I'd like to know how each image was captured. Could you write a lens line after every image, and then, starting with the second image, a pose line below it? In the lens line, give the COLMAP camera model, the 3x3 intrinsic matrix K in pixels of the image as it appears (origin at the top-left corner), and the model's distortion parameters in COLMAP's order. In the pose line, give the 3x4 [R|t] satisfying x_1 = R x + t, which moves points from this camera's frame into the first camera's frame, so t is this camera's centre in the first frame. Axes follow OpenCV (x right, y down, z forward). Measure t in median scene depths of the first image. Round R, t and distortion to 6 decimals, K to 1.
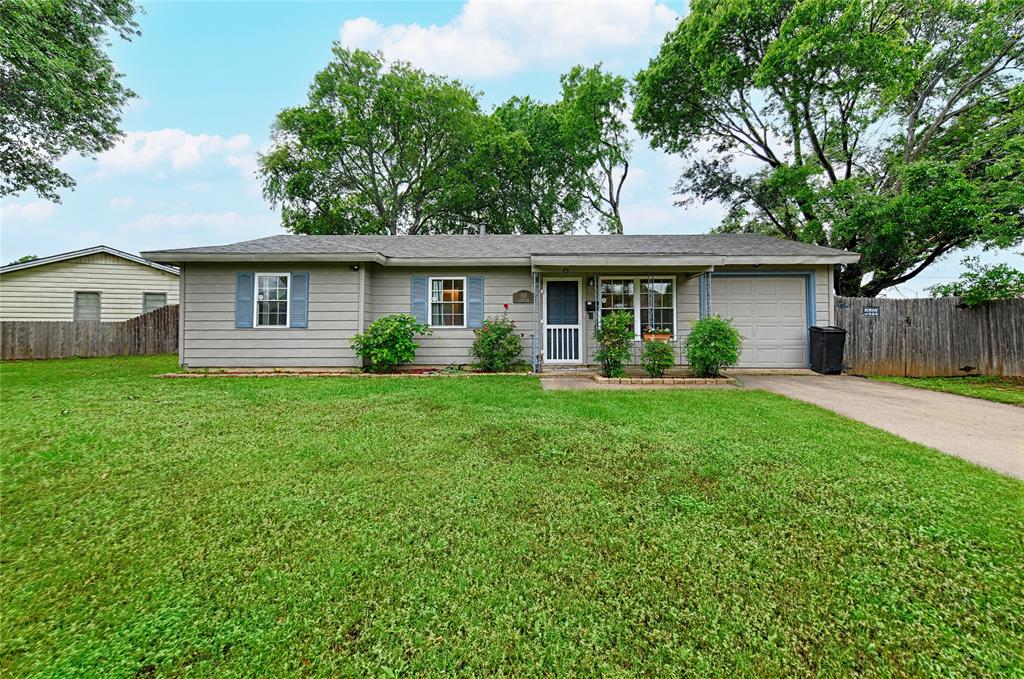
lens RADIAL K [[434.1, 0, 514.0], [0, 434.1, 325.2], [0, 0, 1]] dist [0.003468, -0.000056]
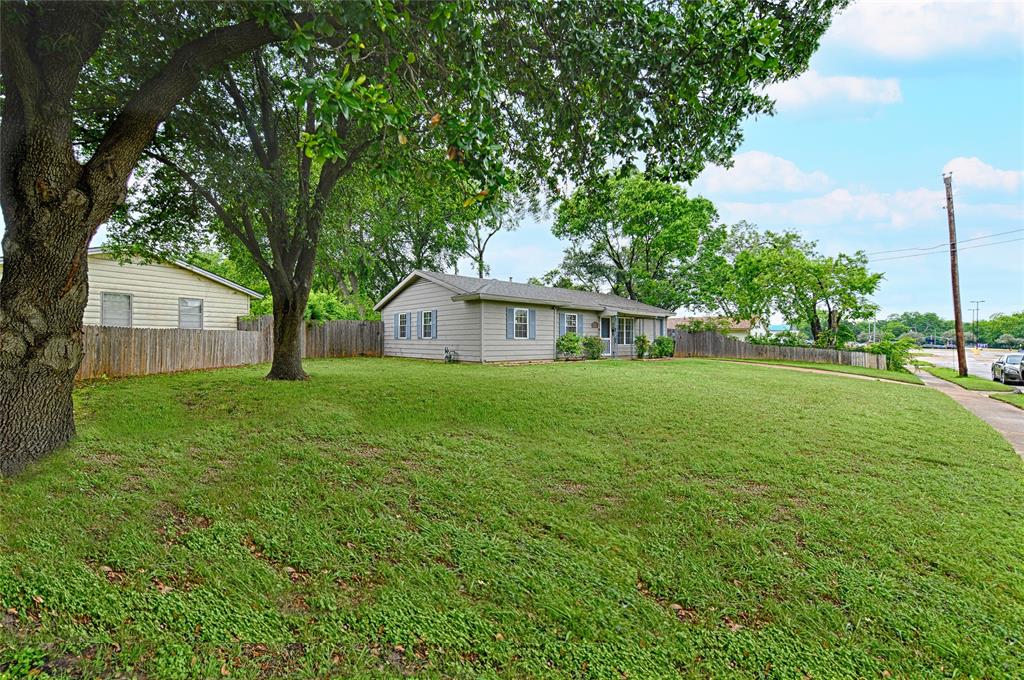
lens RADIAL K [[420.2, 0, 512.0], [0, 420.2, 340.0], [0, 0, 1]] dist [0.001354, -0.000292]
pose [[0.735563, 0.002462, 0.677452, -1.680728], [-0.012849, 0.999864, 0.010318, -0.005991], [-0.677335, -0.016294, 0.735494, -0.251949]]
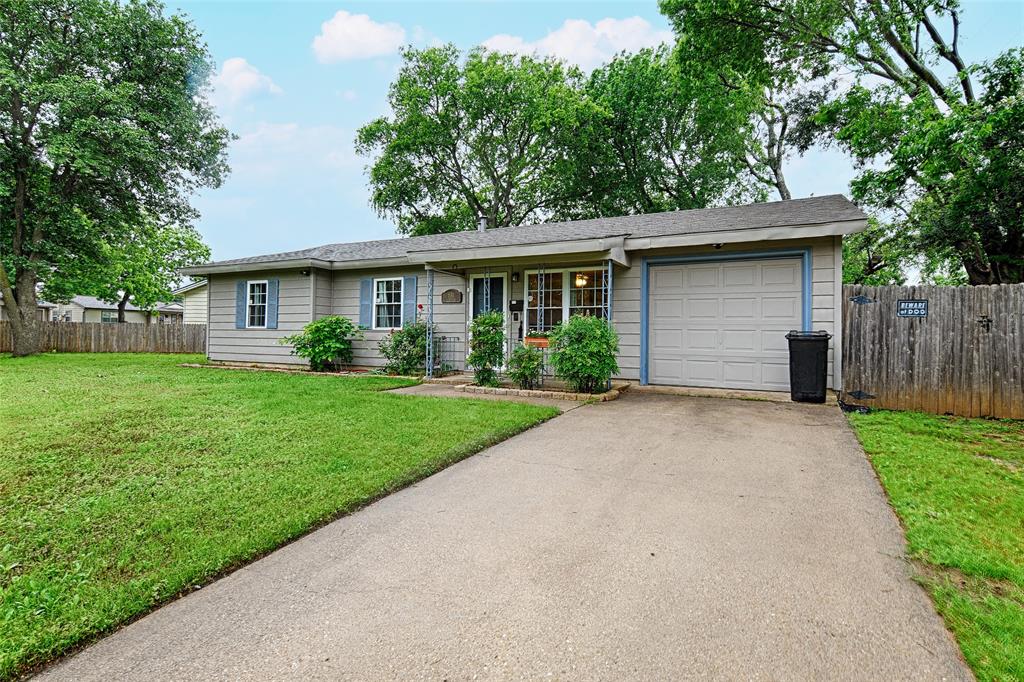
lens RADIAL K [[503.3, 0, 512.0], [0, 503.3, 341.0], [0, 0, 1]] dist [0.001497, -0.000096]
pose [[0.895084, 0.017302, -0.445562, 0.612633], [-0.007048, 0.999671, 0.024660, 0.002071], [0.445842, -0.018933, 0.894911, 0.097762]]
